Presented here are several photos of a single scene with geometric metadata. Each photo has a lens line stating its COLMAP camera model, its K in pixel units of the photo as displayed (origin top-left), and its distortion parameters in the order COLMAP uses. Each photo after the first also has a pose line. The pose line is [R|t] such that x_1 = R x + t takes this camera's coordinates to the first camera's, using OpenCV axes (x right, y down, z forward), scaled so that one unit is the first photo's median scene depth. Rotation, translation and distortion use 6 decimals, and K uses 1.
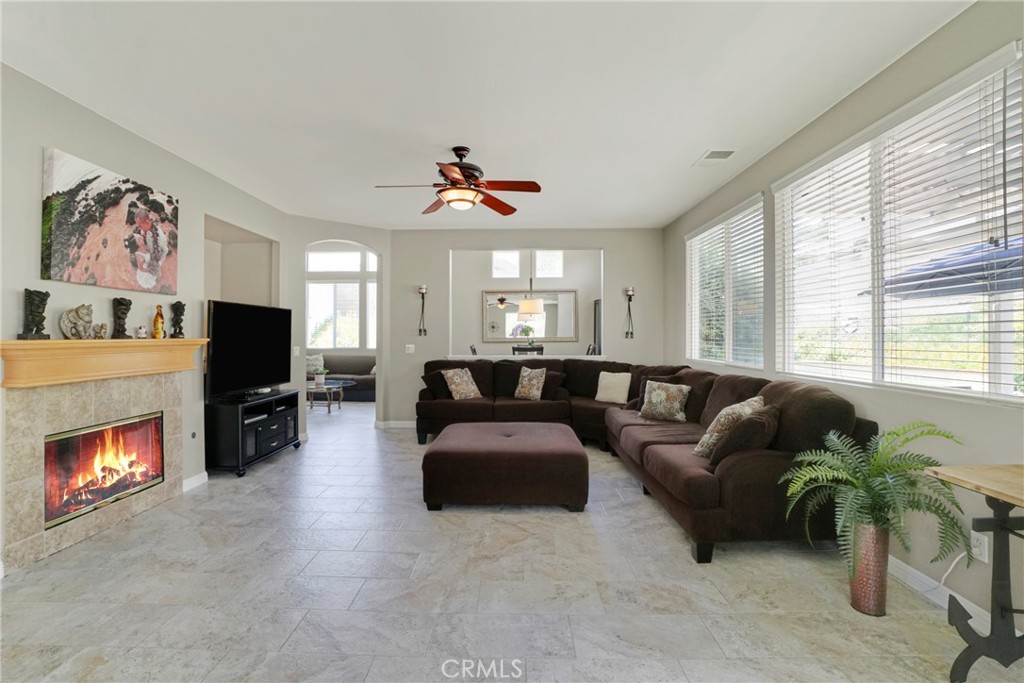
lens RADIAL K [[463.5, 0, 505.8], [0, 463.5, 331.7], [0, 0, 1]] dist [-0.053846, 0.018674]
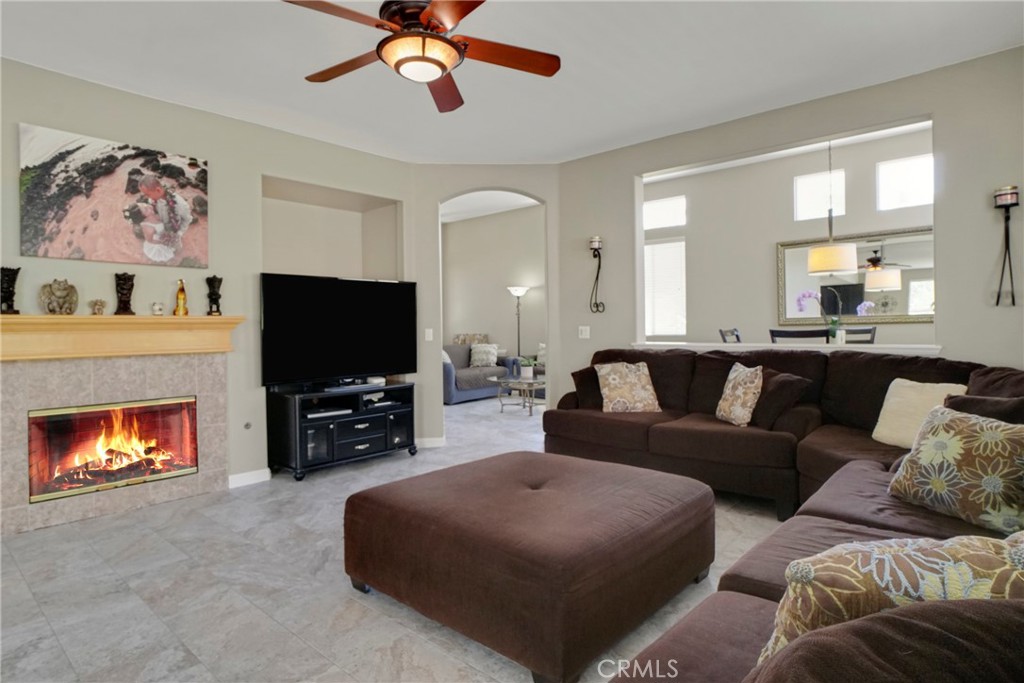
lens RADIAL K [[553.0, 0, 512.7], [0, 553.0, 330.1], [0, 0, 1]] dist [-0.010628, 0.000303]
pose [[0.761695, -0.007343, -0.647894, 0.502477], [0.018574, 0.999772, 0.010506, 0.047813], [0.647670, -0.020036, 0.761658, 0.632019]]
